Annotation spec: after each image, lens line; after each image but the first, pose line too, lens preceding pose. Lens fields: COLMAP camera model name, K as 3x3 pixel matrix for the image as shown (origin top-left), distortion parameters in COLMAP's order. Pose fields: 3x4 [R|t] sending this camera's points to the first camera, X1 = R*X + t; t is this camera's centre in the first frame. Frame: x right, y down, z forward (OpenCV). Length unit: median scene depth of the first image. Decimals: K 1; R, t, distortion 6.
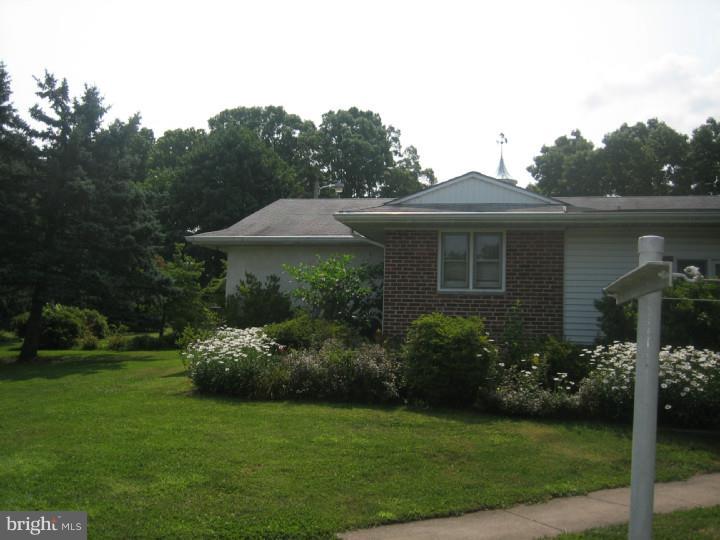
lens RADIAL K [[749.1, 0, 357.8], [0, 749.1, 269.9], [0, 0, 1]] dist [-0.143179, 0.179213]
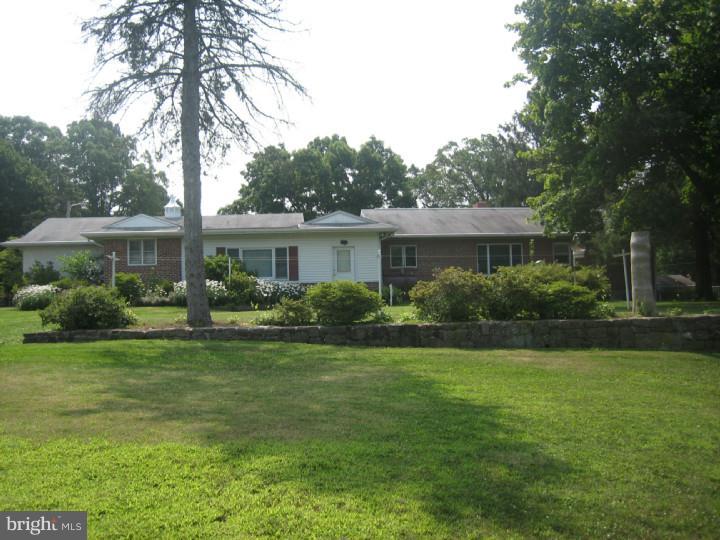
lens RADIAL K [[749.1, 0, 357.8], [0, 749.1, 269.9], [0, 0, 1]] dist [-0.143179, 0.179213]
pose [[0.947252, -0.035347, 0.318535, 0.010060], [0.028451, 0.999250, 0.026277, 0.000516], [-0.319225, -0.015828, 0.947547, -0.272378]]
